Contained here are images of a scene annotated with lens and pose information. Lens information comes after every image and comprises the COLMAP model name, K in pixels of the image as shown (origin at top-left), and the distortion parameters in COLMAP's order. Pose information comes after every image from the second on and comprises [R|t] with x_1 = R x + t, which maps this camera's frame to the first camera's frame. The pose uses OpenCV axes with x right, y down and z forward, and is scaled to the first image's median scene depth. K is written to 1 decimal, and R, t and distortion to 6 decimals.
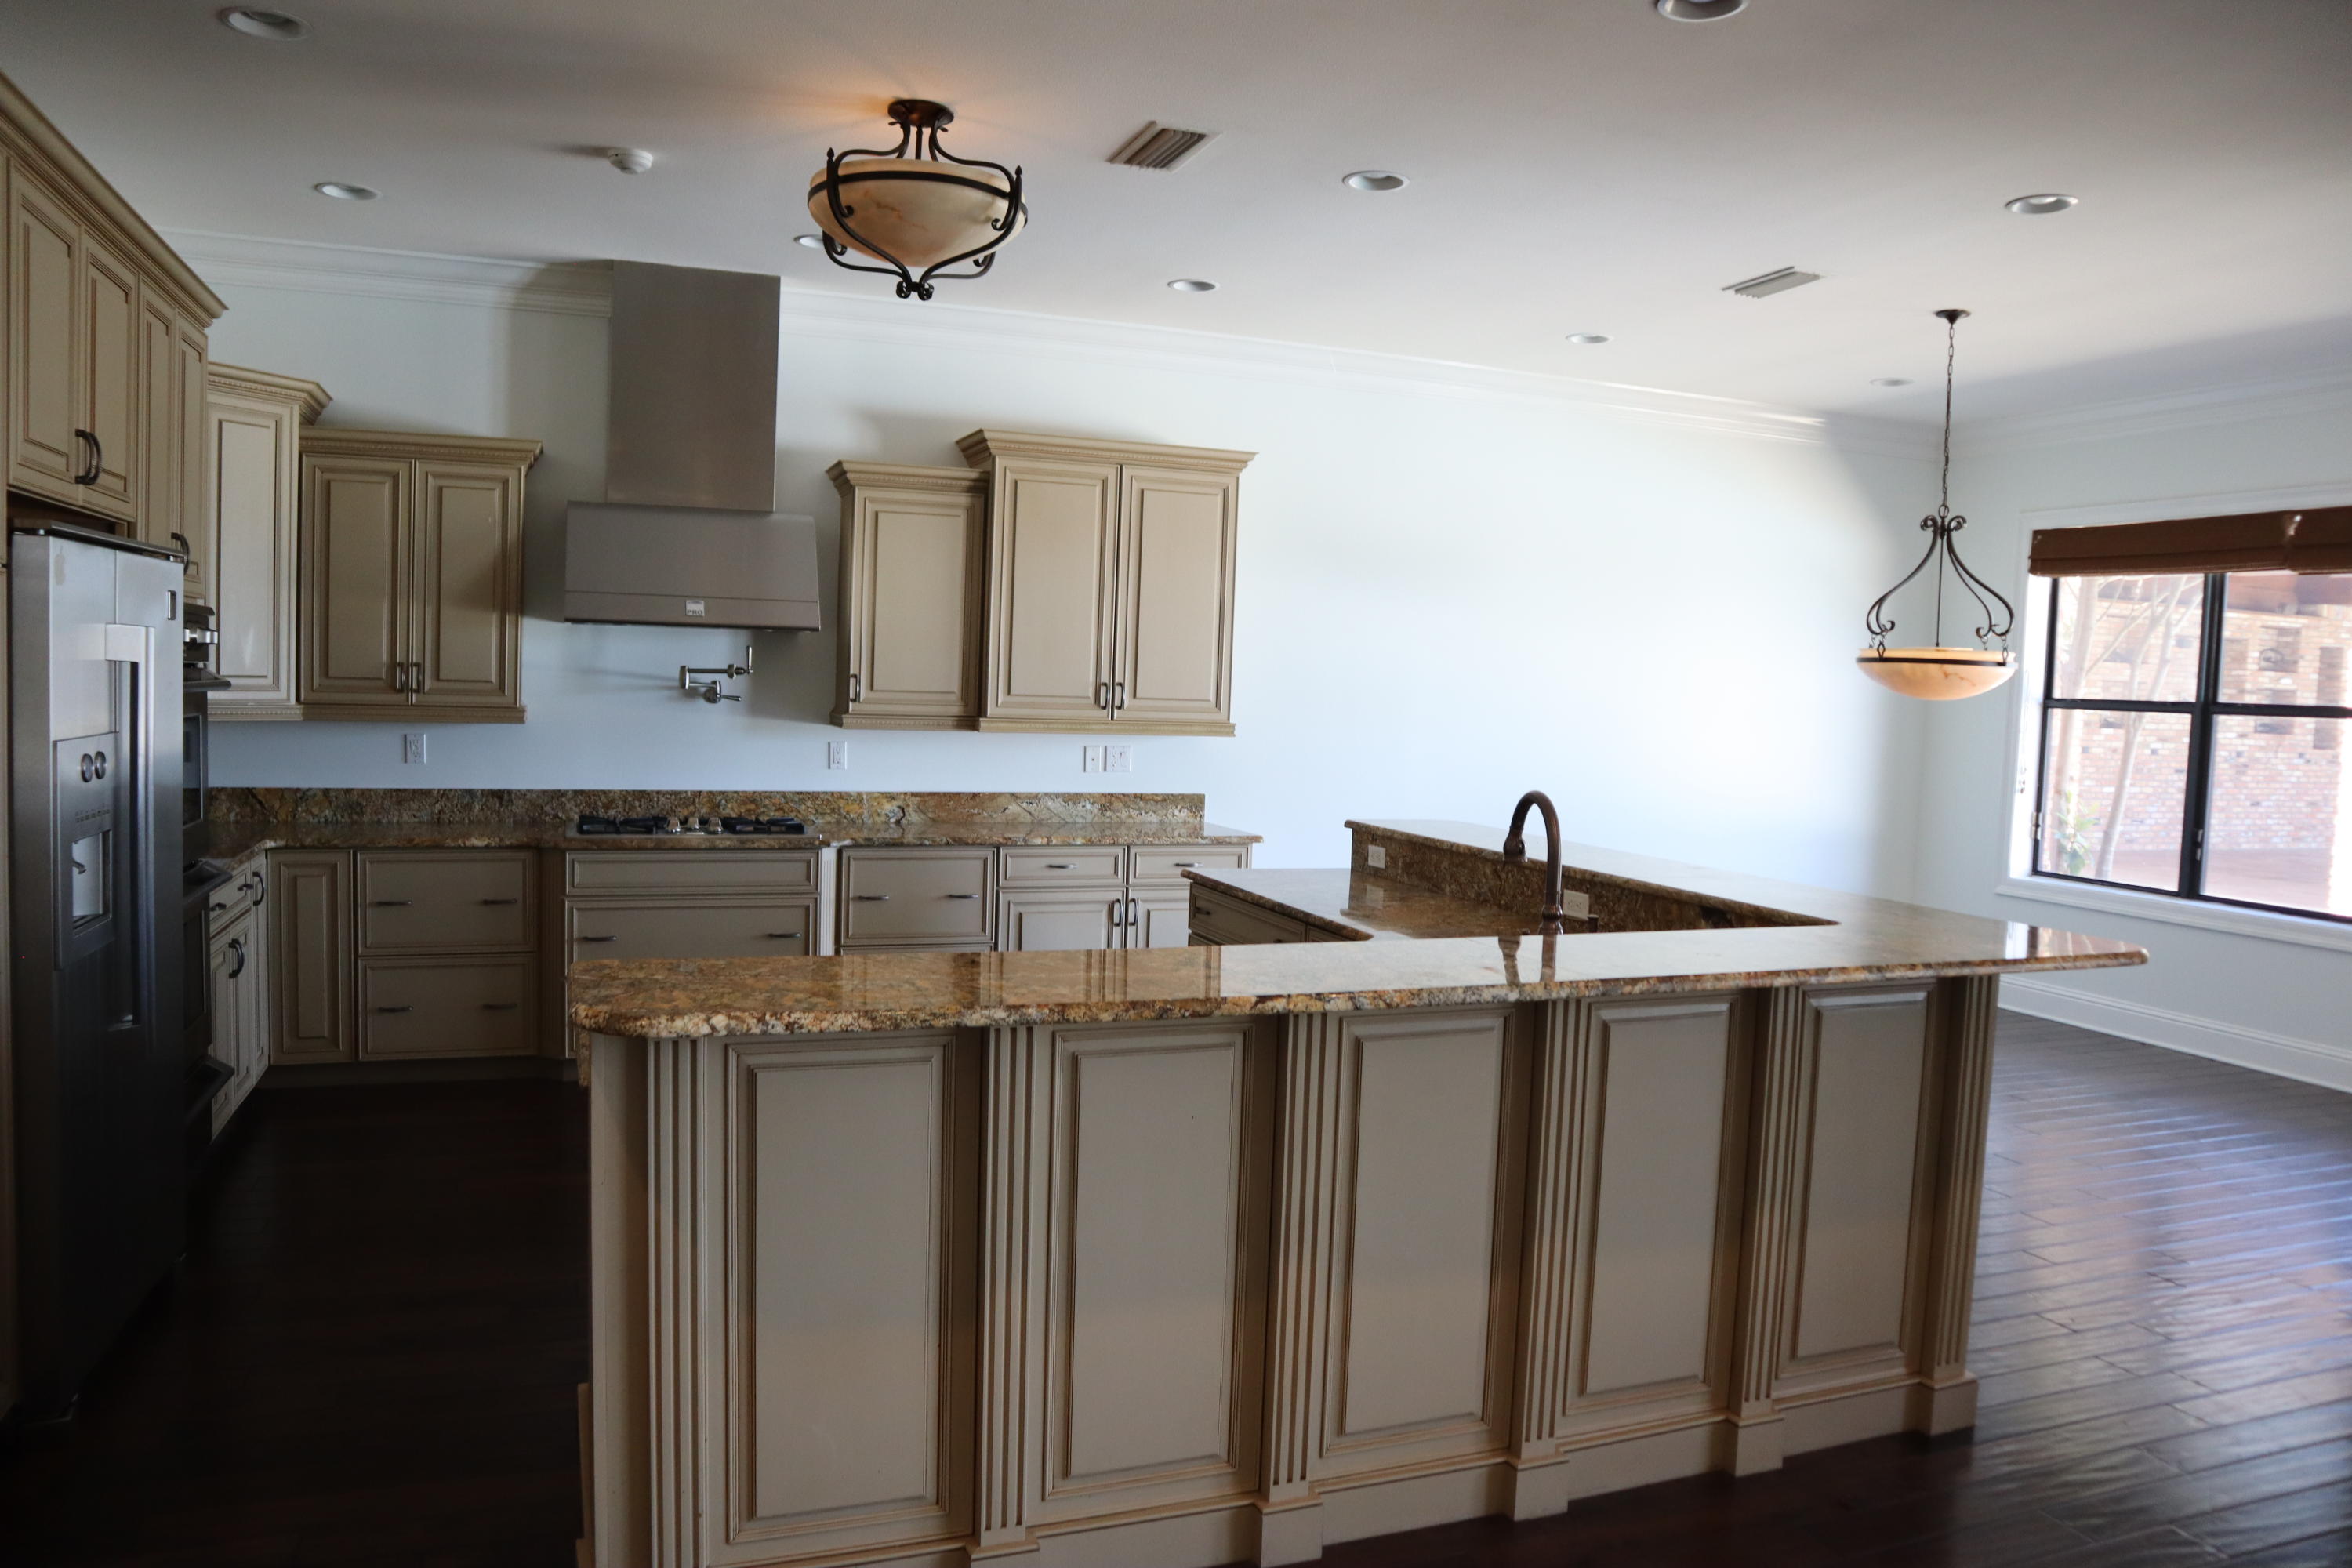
lens RADIAL K [[1646.9, 0, 1171.9], [0, 1646.9, 776.3], [0, 0, 1]] dist [-0.129402, 0.088651]
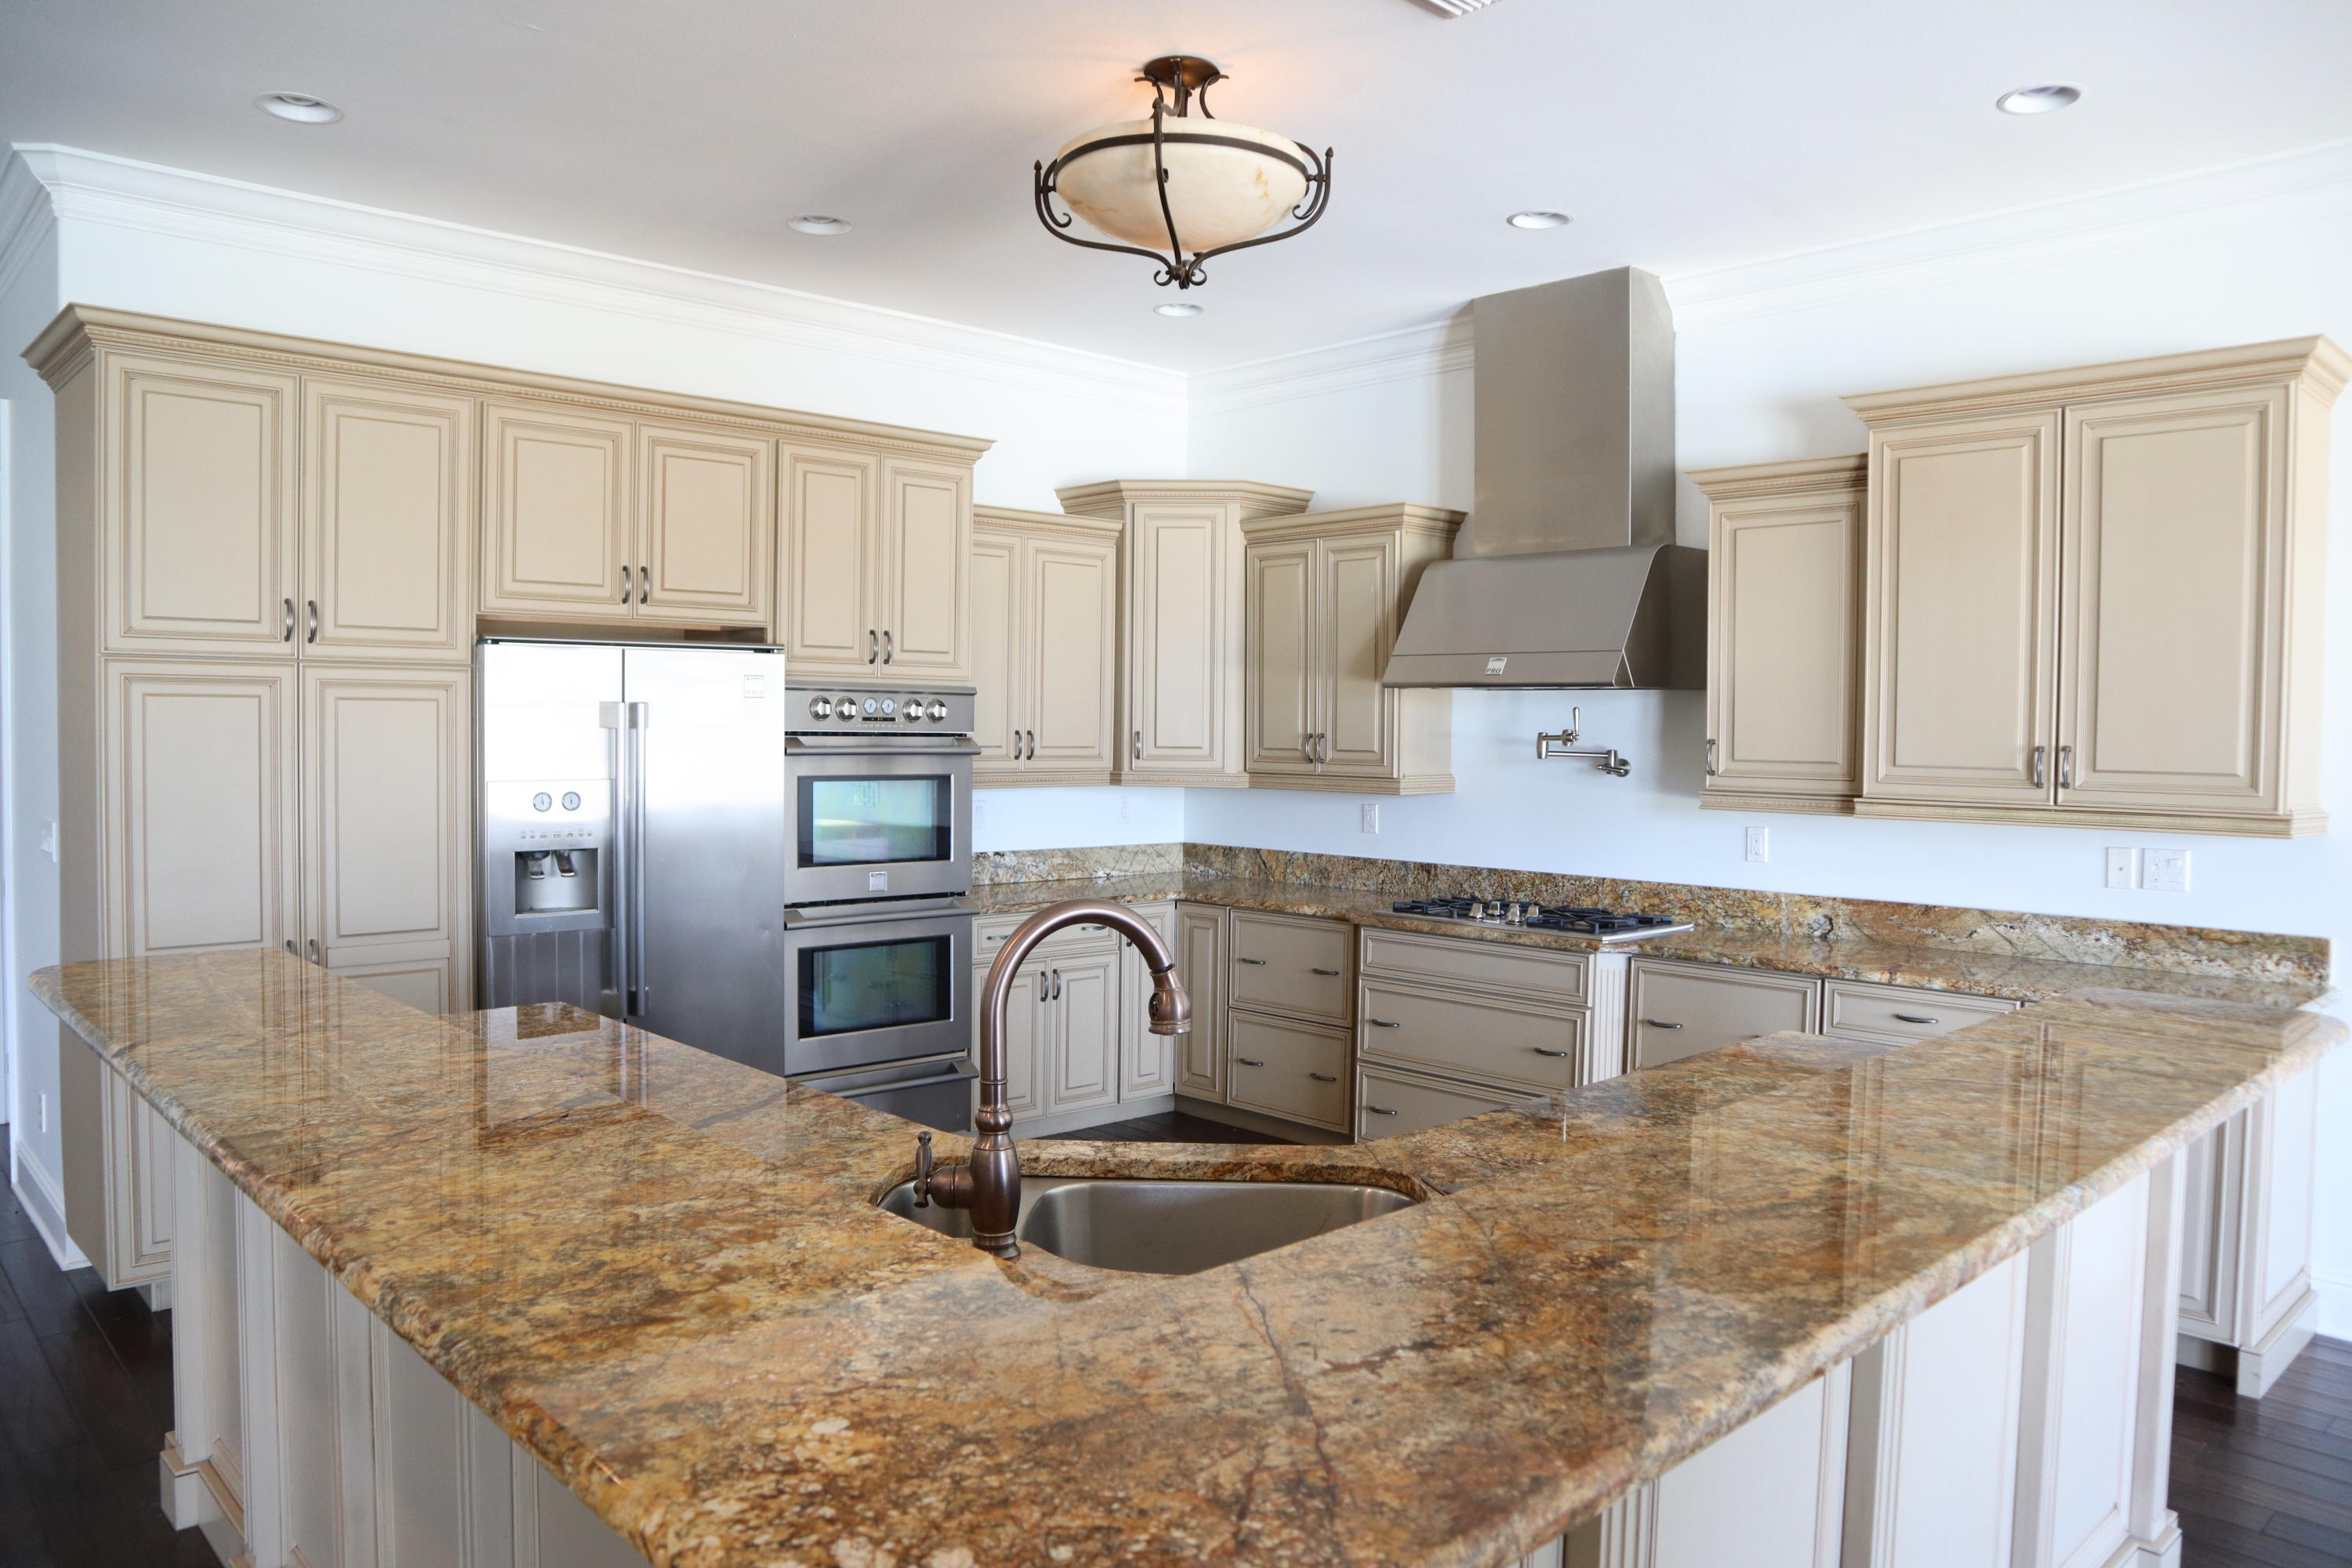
lens RADIAL K [[1646.9, 0, 1172.9], [0, 1646.9, 784.0], [0, 0, 1]] dist [-0.129402, 0.088651]
pose [[0.374985, 0.003971, -0.927022, 0.430400], [-0.054960, 0.998327, -0.017955, -0.012871], [0.925400, 0.057682, 0.374576, 0.469854]]
